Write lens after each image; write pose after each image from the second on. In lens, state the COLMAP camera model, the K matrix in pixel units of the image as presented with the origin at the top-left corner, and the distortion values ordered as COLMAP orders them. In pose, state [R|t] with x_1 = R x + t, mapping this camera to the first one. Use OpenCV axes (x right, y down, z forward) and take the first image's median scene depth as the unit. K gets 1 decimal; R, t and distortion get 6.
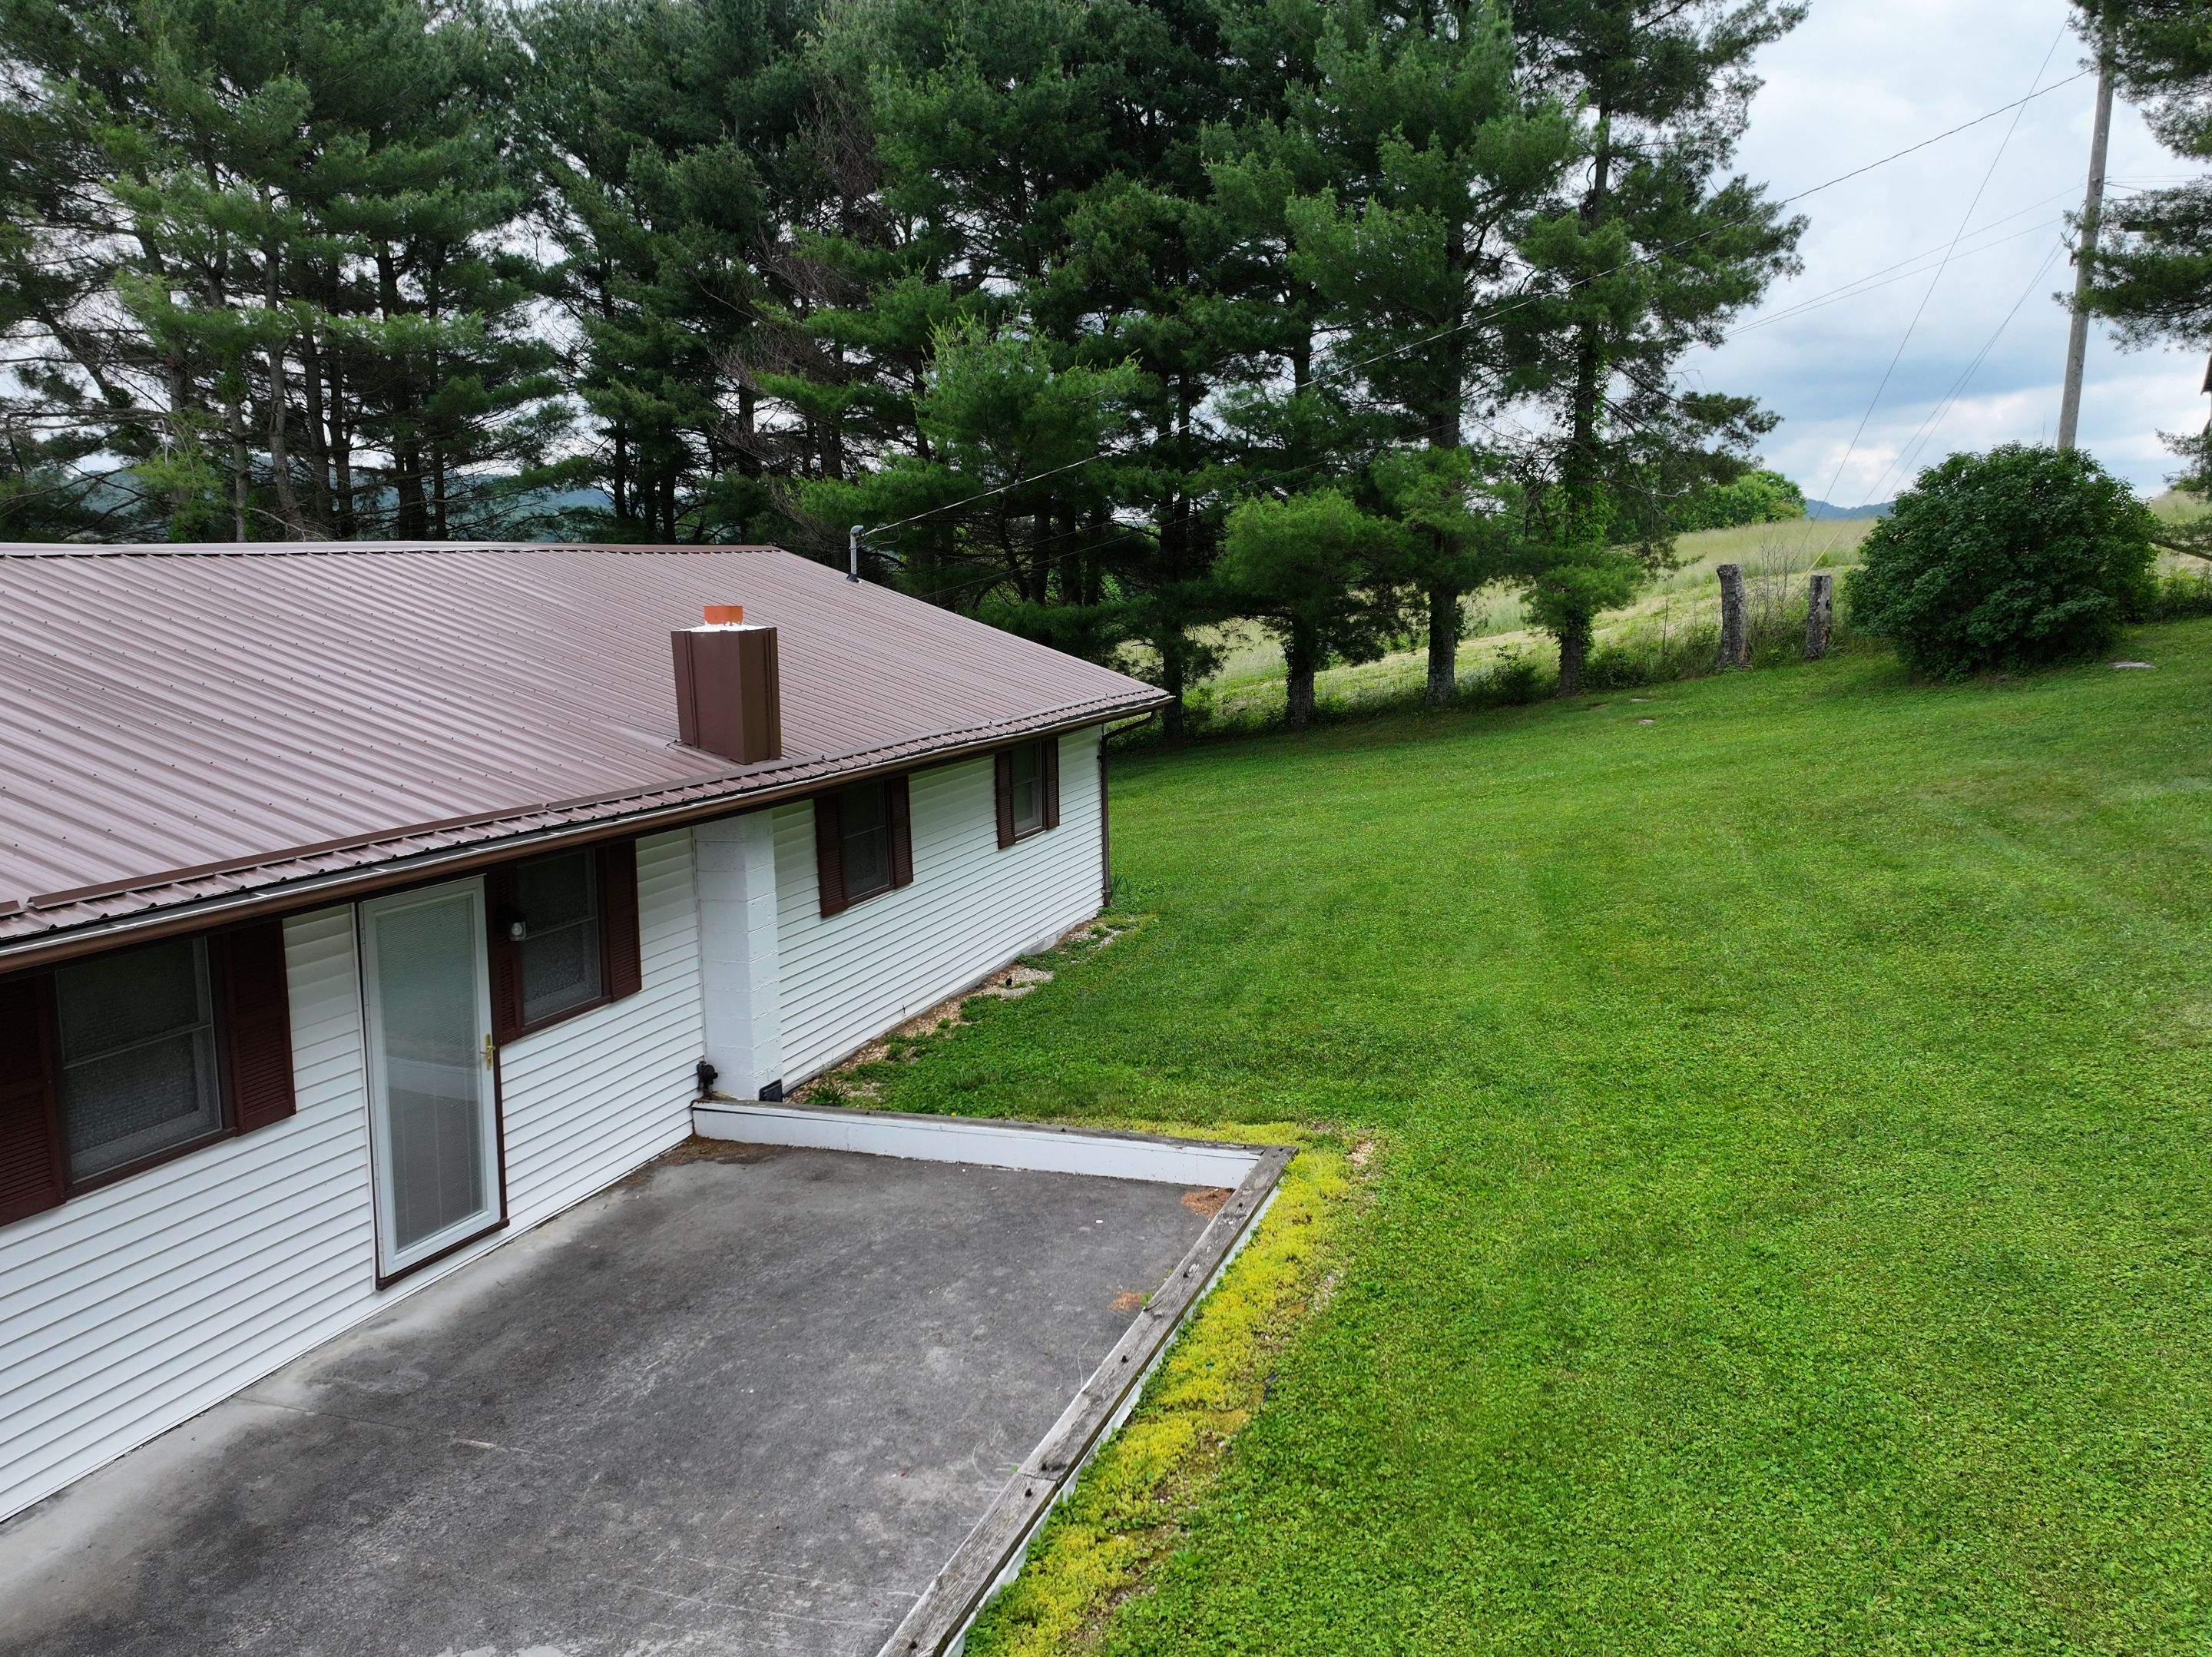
lens RADIAL K [[1784.5, 0, 1098.4], [0, 1784.5, 830.2], [0, 0, 1]] dist [0.009881, 0.000337]
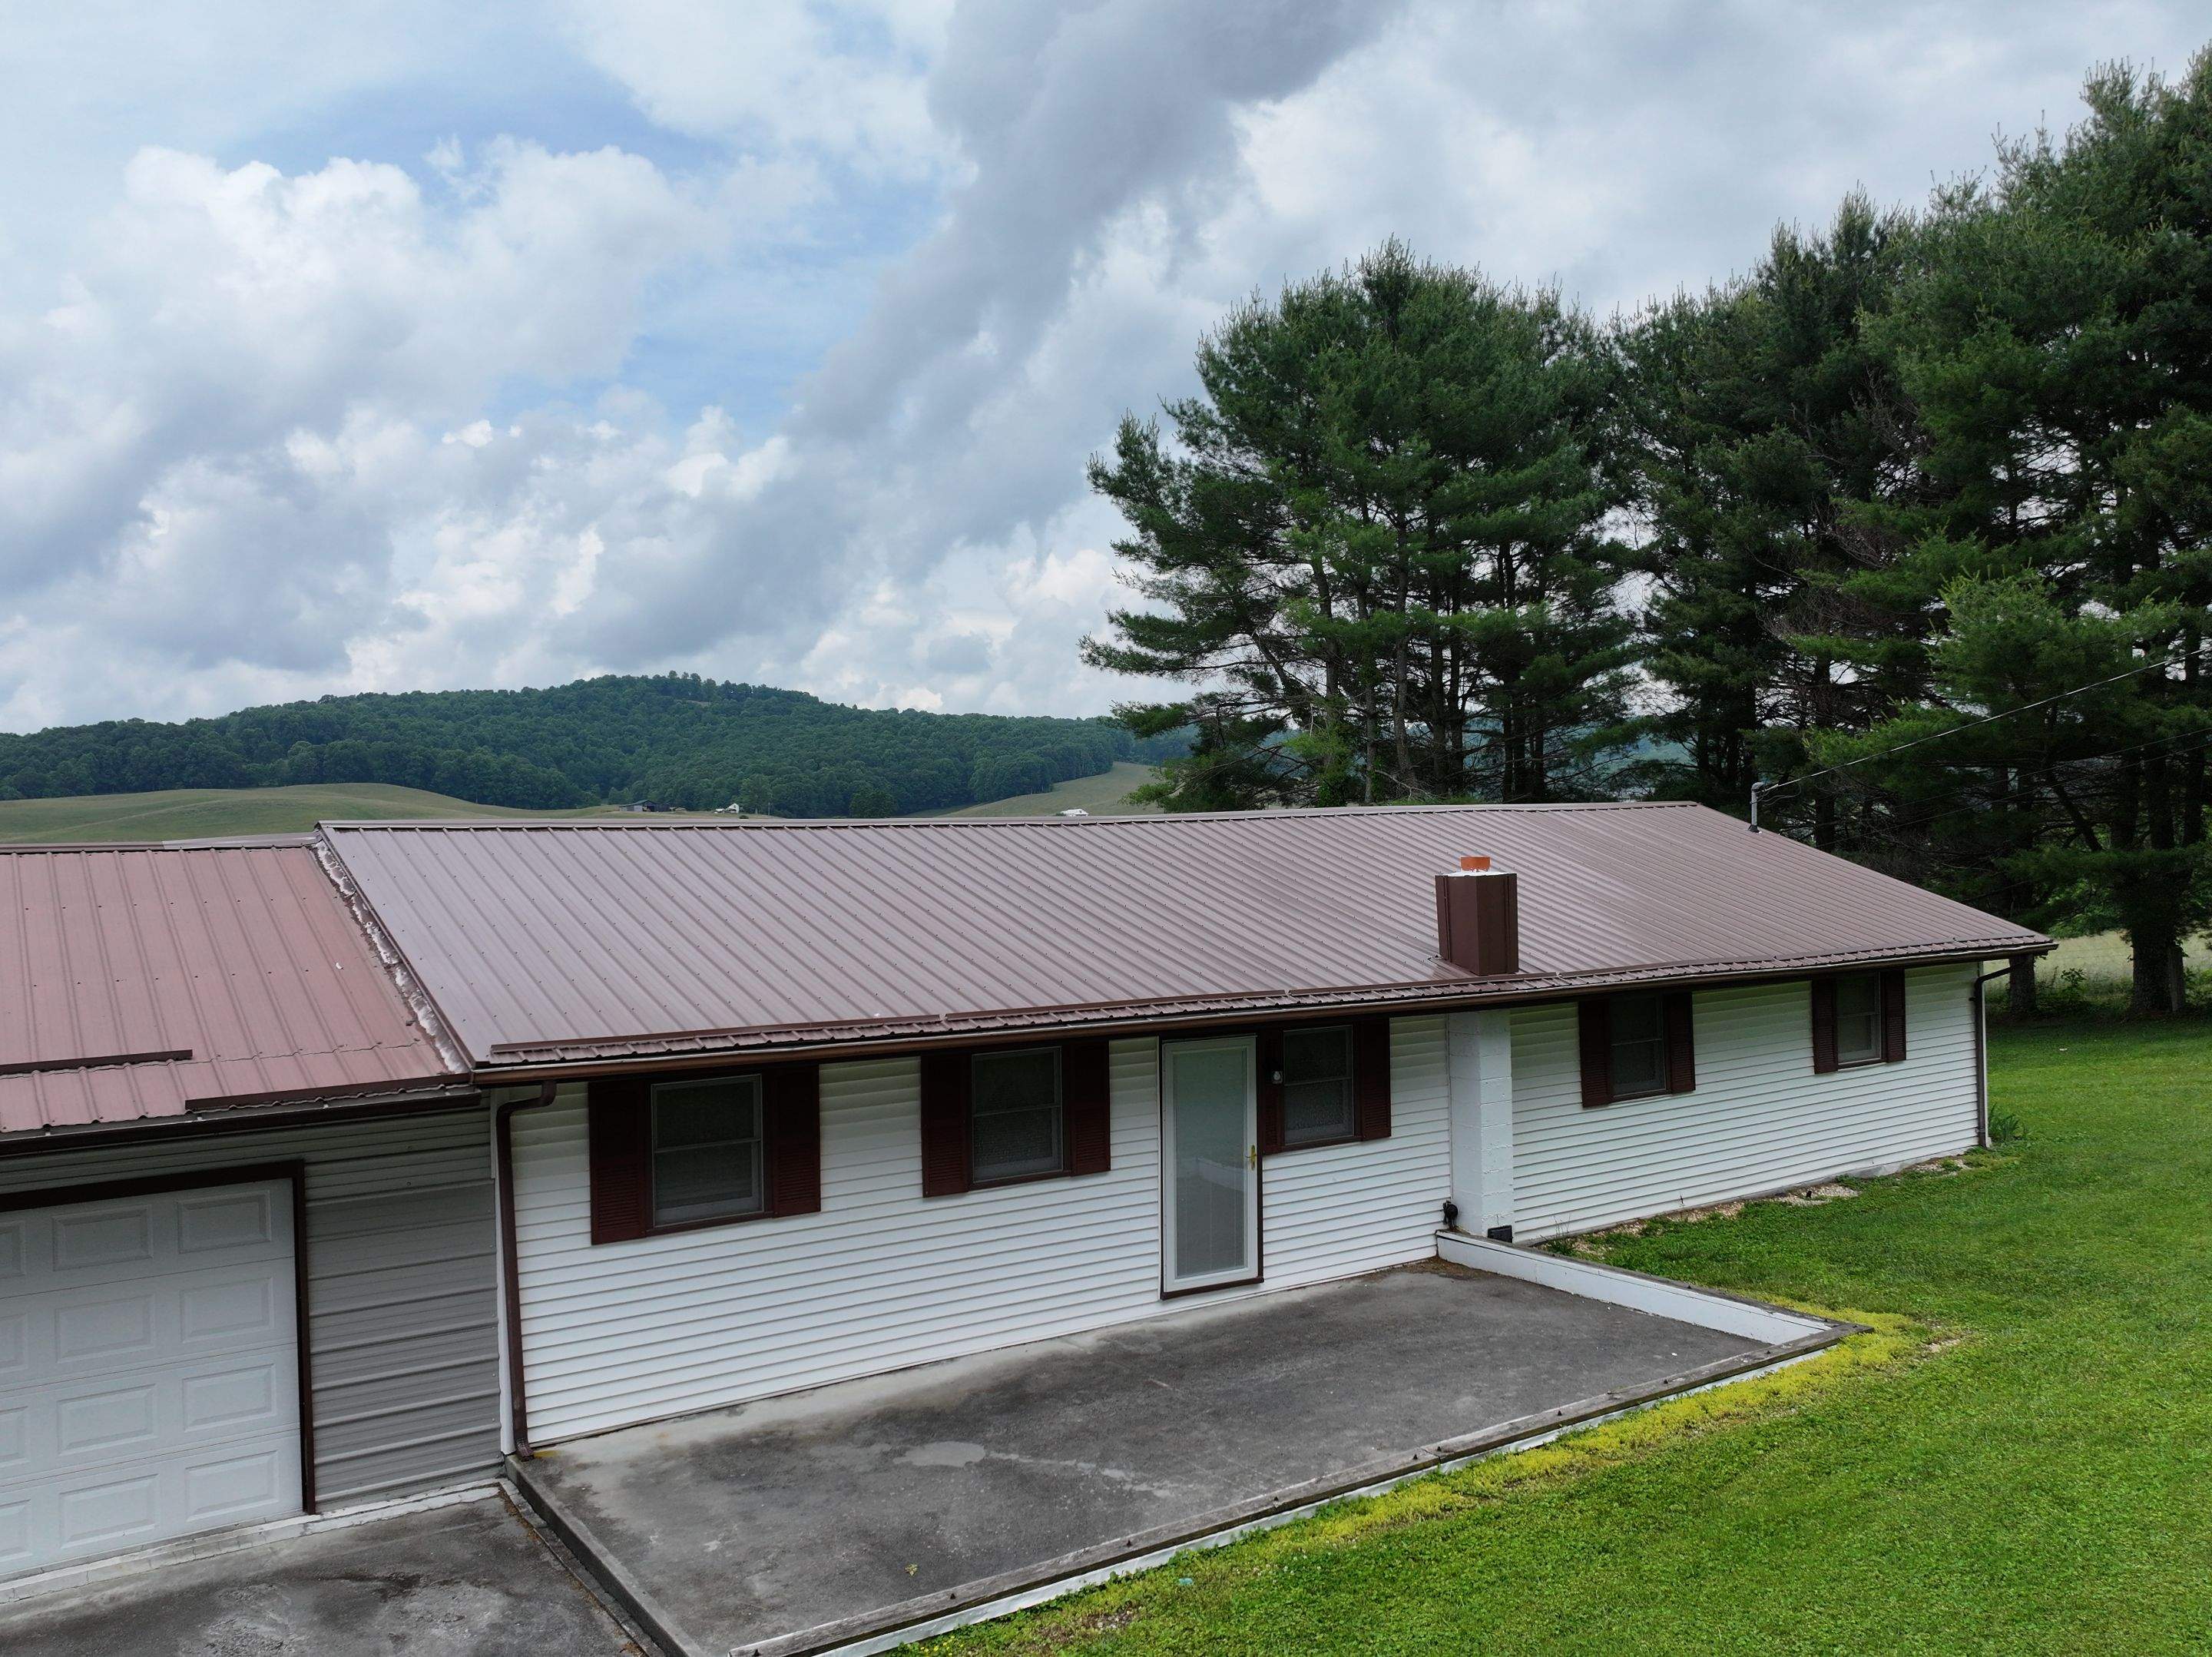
lens RADIAL K [[1779.3, 0, 1095.7], [0, 1779.3, 825.2], [0, 0, 1]] dist [0.011113, -0.004147]
pose [[0.792914, -0.006064, -0.609303, 0.249416], [-0.076678, 0.991008, -0.109648, 0.012475], [0.604489, 0.133662, 0.785320, -0.149816]]
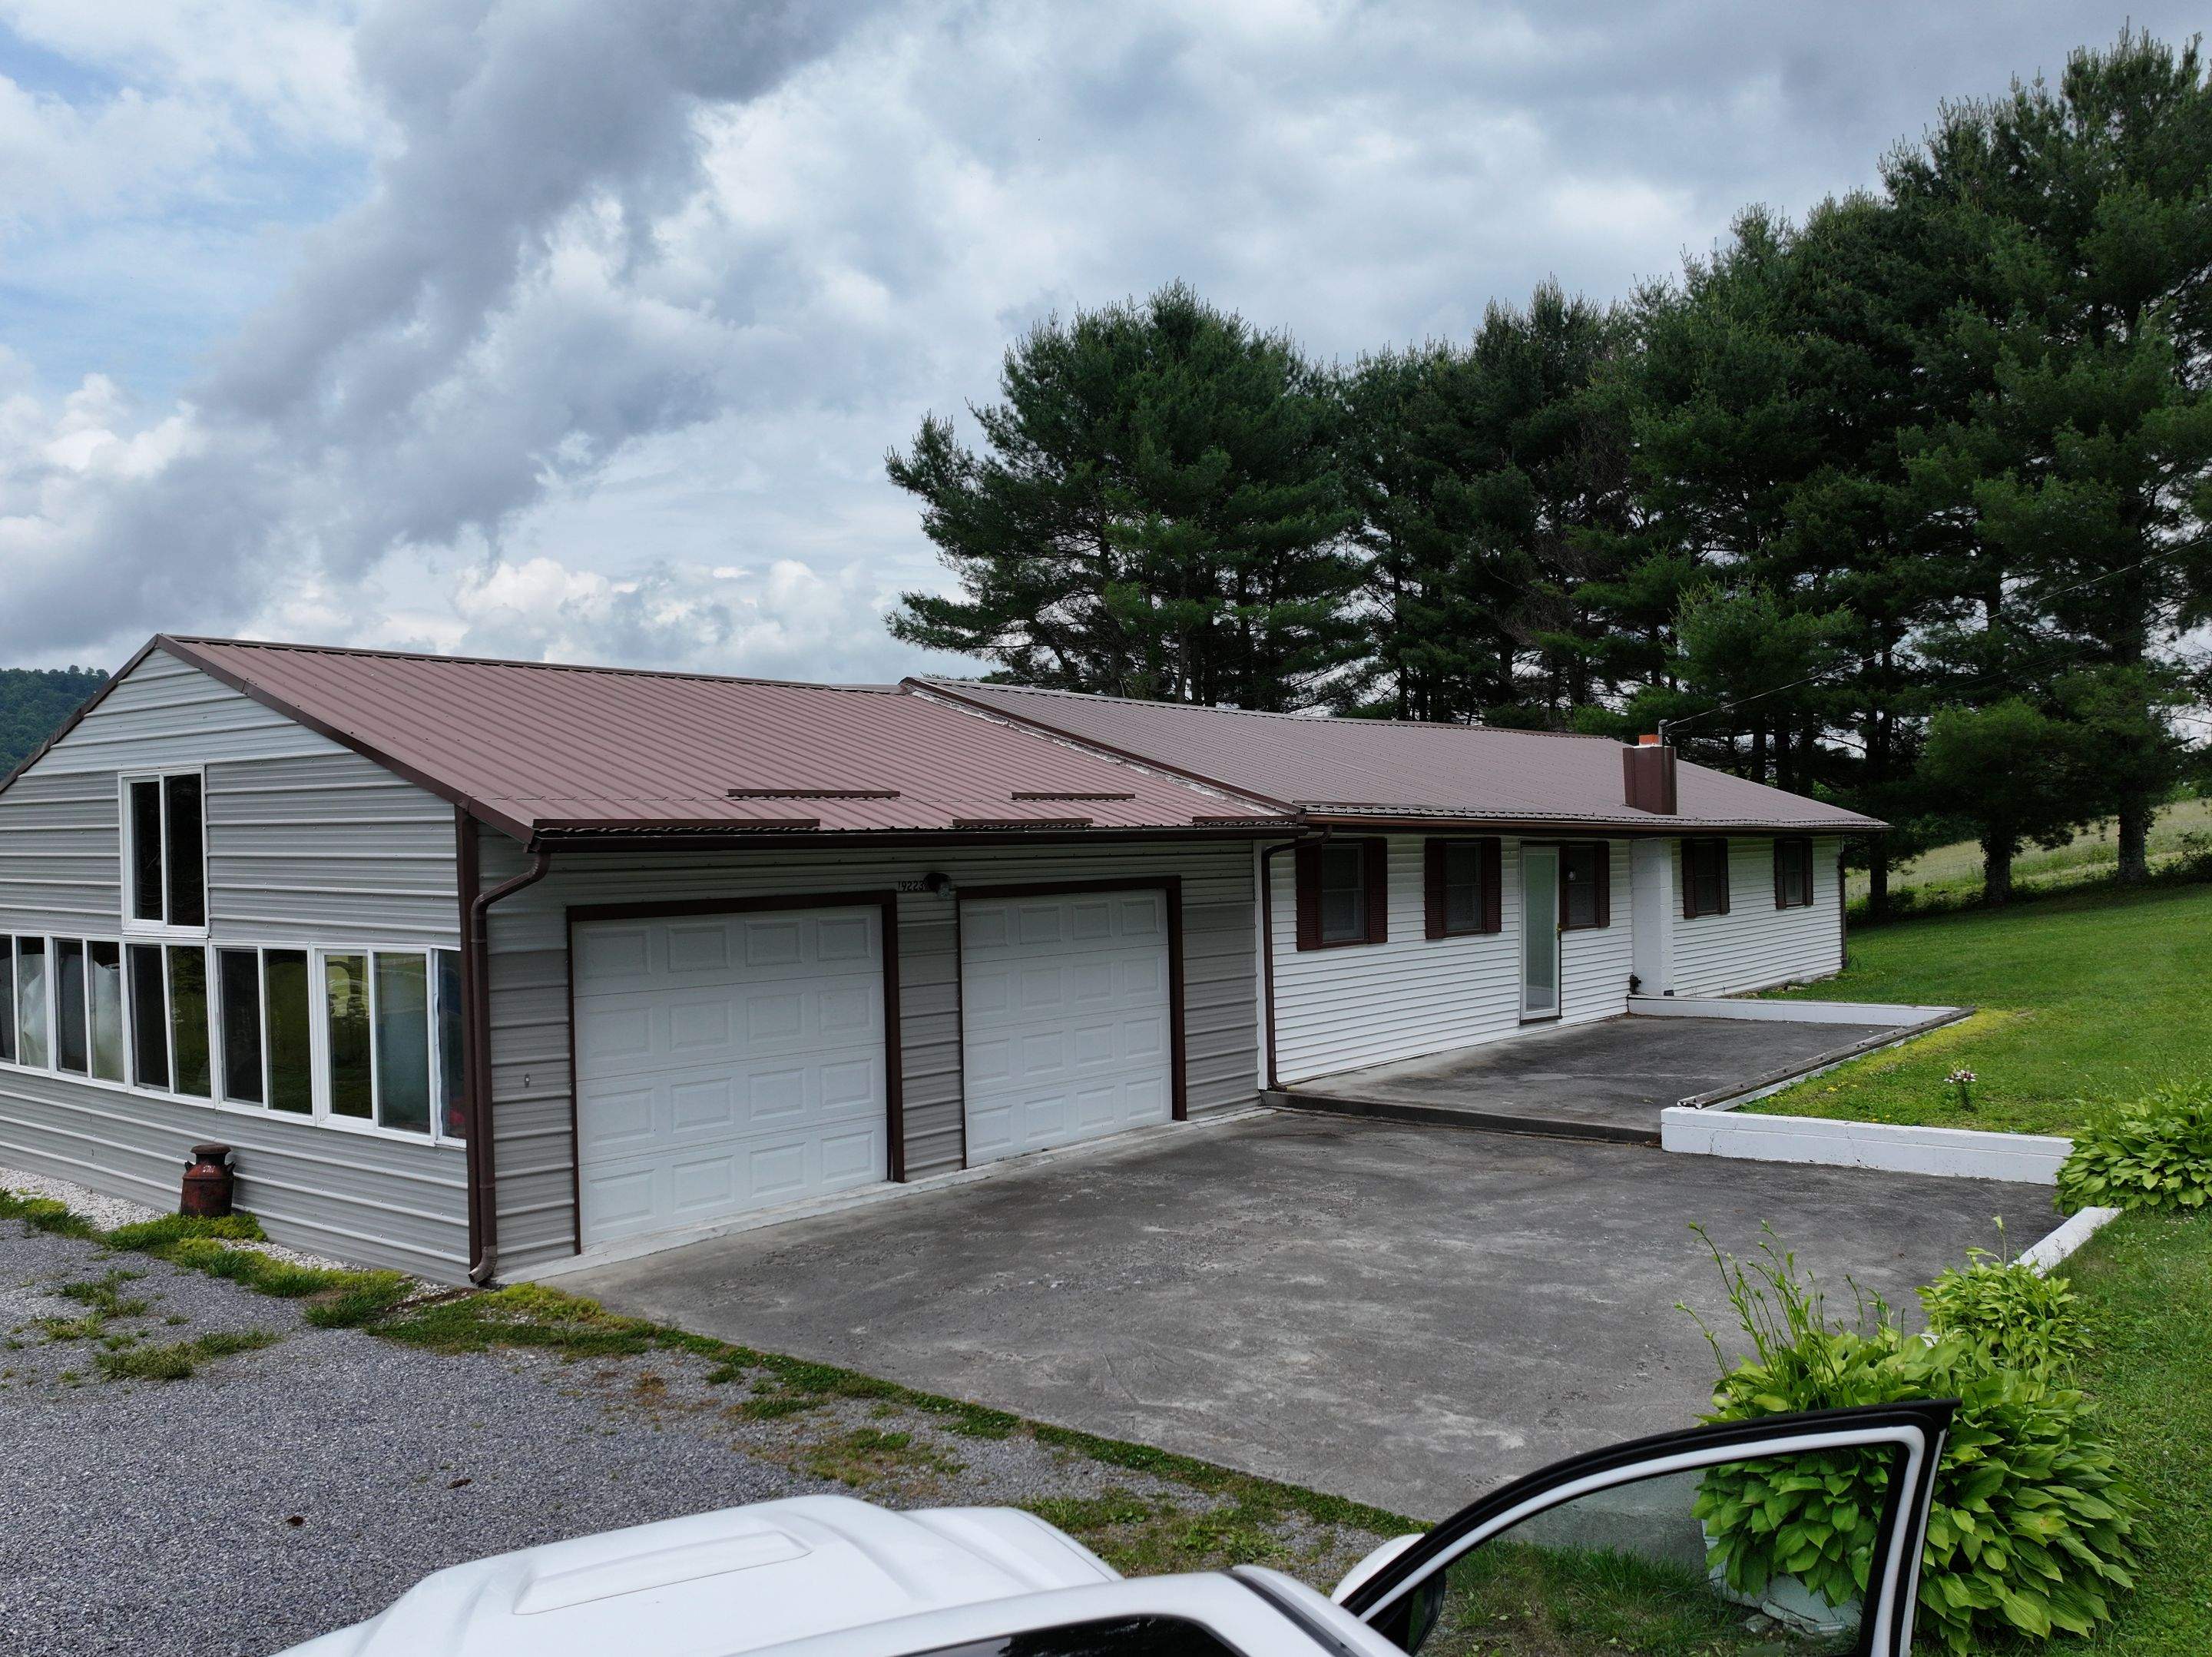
lens RADIAL K [[1784.5, 0, 1098.4], [0, 1784.5, 830.2], [0, 0, 1]] dist [0.009881, 0.000337]
pose [[0.936182, -0.003693, -0.351495, -0.057417], [-0.047663, 0.989377, -0.137340, 0.176925], [0.348268, 0.145329, 0.926061, -0.645855]]
